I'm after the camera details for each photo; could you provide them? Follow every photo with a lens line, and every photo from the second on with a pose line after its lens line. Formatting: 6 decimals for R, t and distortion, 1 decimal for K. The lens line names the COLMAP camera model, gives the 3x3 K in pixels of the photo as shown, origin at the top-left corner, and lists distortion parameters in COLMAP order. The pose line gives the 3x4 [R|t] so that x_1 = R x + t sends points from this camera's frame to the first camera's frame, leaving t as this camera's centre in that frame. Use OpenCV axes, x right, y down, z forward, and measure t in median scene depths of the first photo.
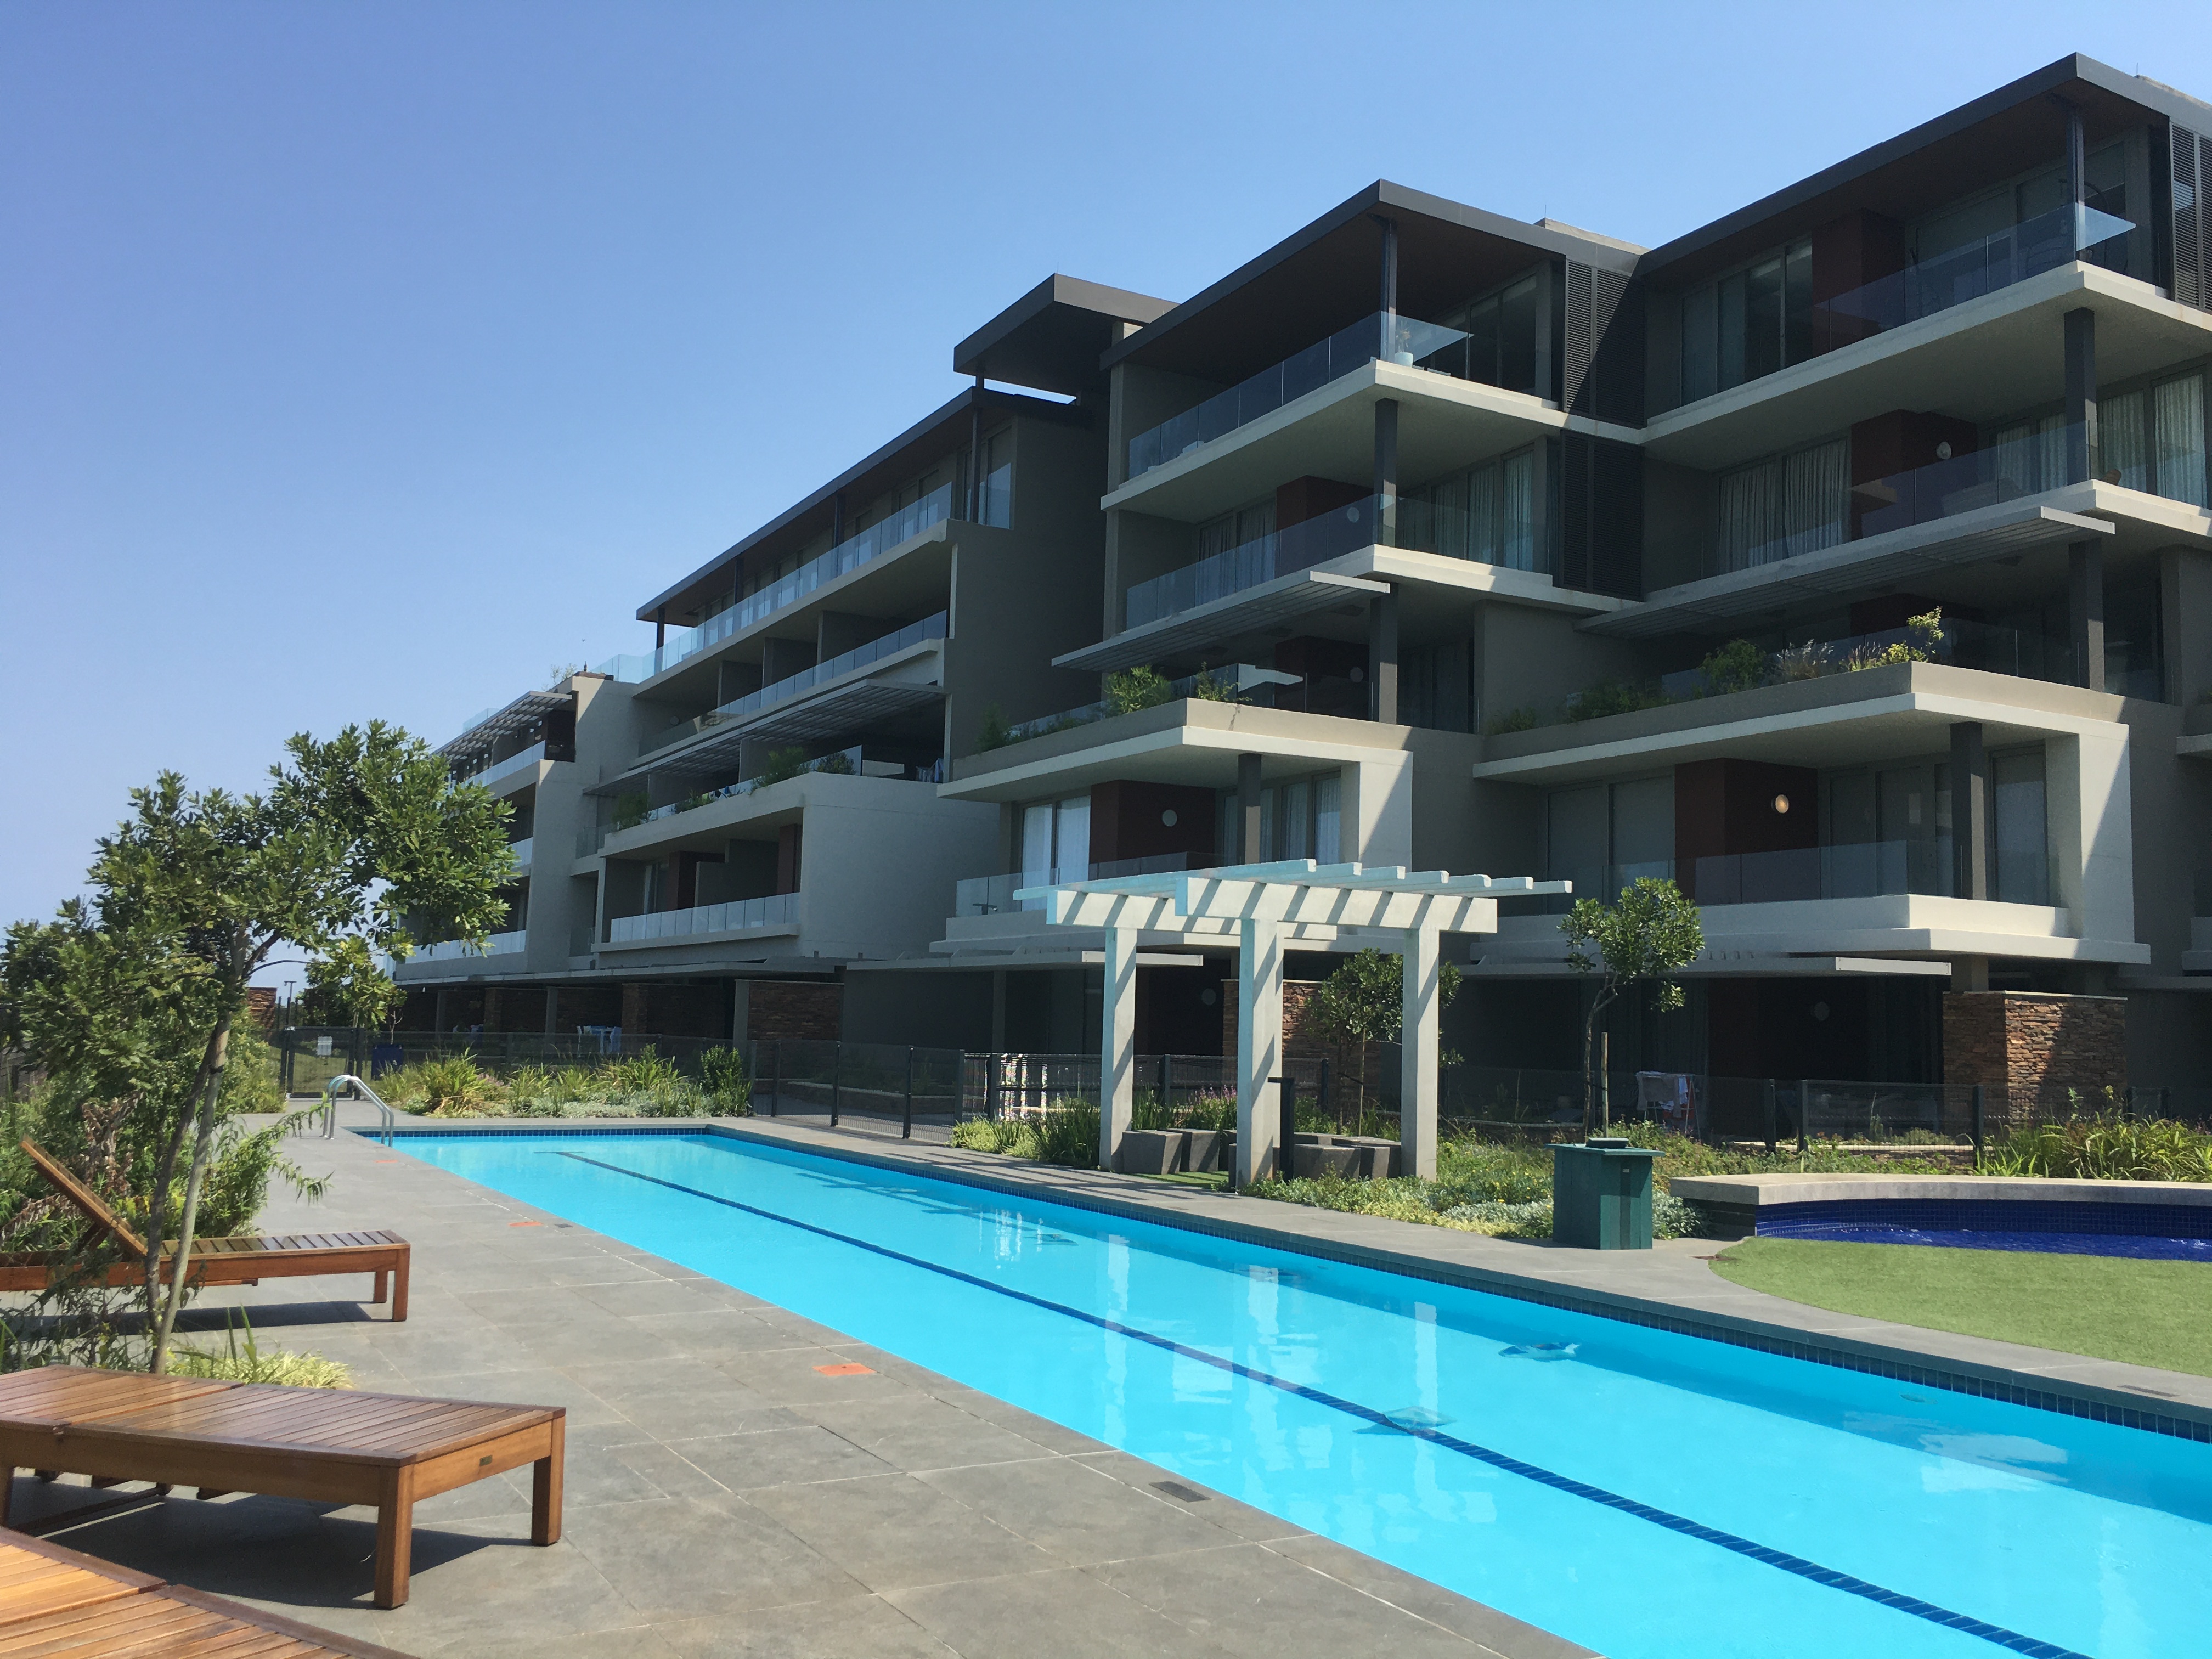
lens RADIAL K [[1878.5, 0, 1095.5], [0, 1878.5, 833.5], [0, 0, 1]] dist [0.059680, -0.080453]
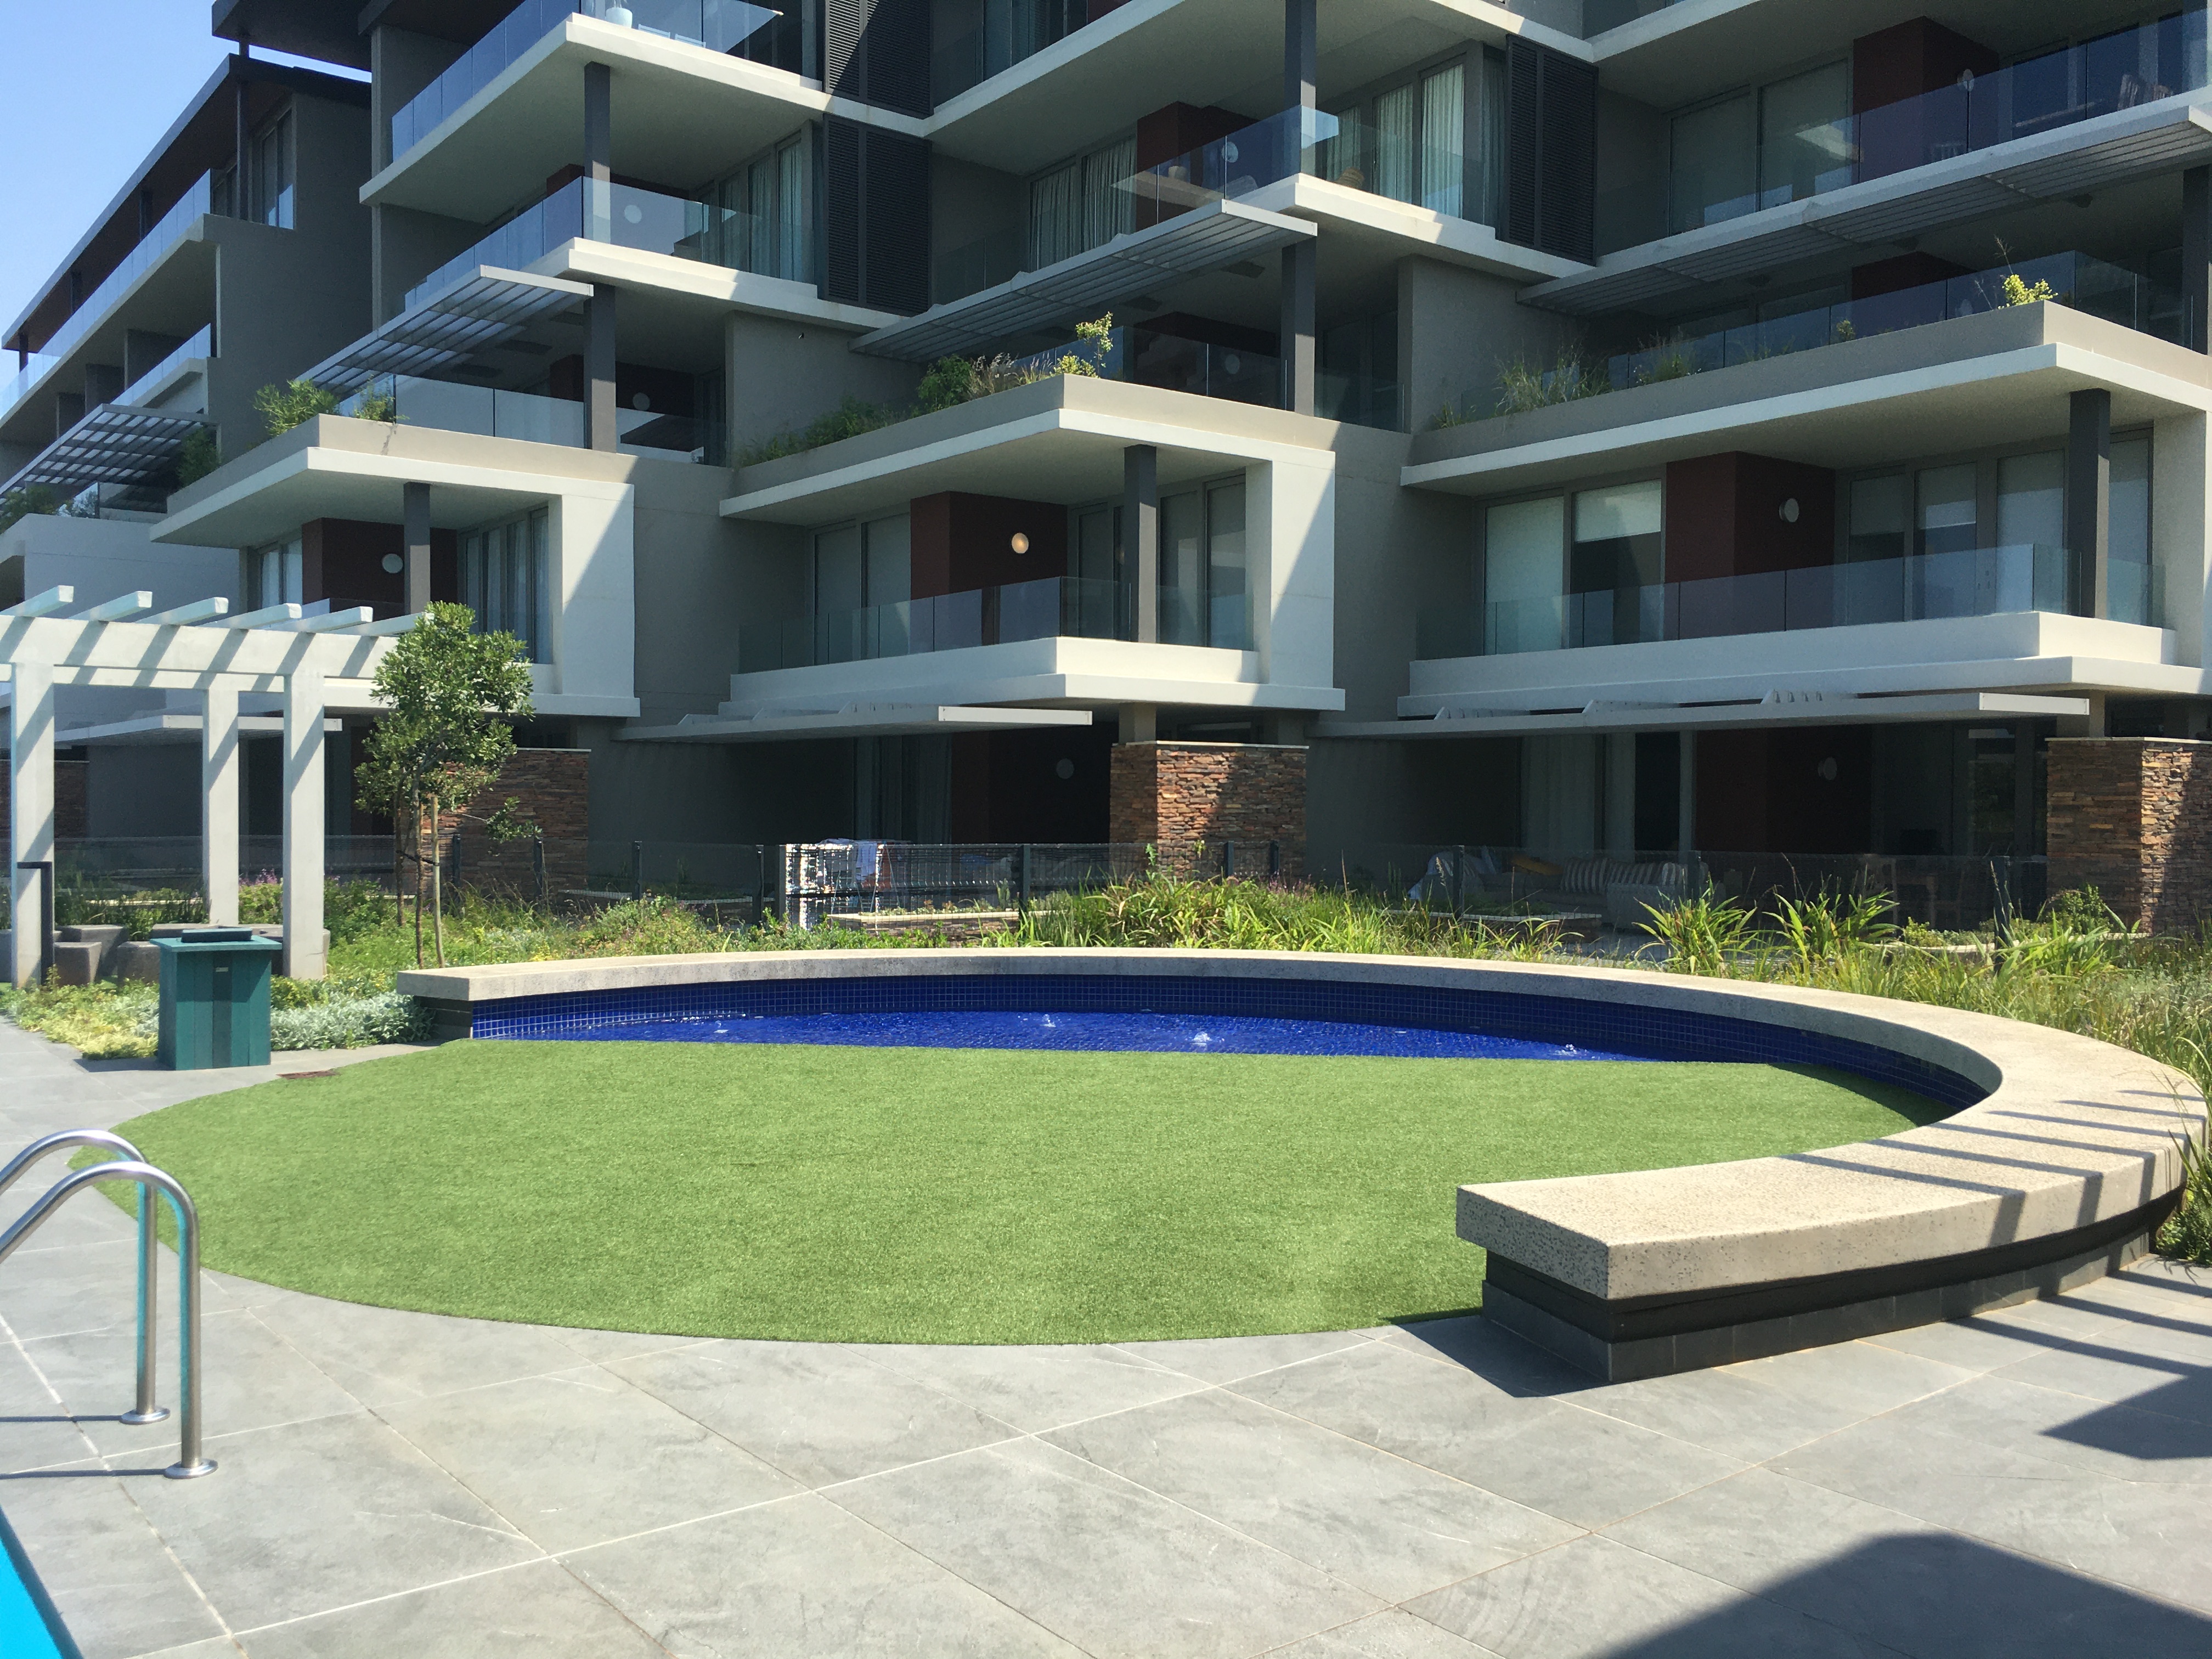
lens RADIAL K [[1878.5, 0, 1103.9], [0, 1878.5, 840.8], [0, 0, 1]] dist [0.059680, -0.080453]
pose [[0.986885, -0.026269, 0.159273, 0.235400], [0.006523, 0.992354, 0.123250, 0.014140], [-0.161293, -0.120595, 0.979511, 0.080050]]
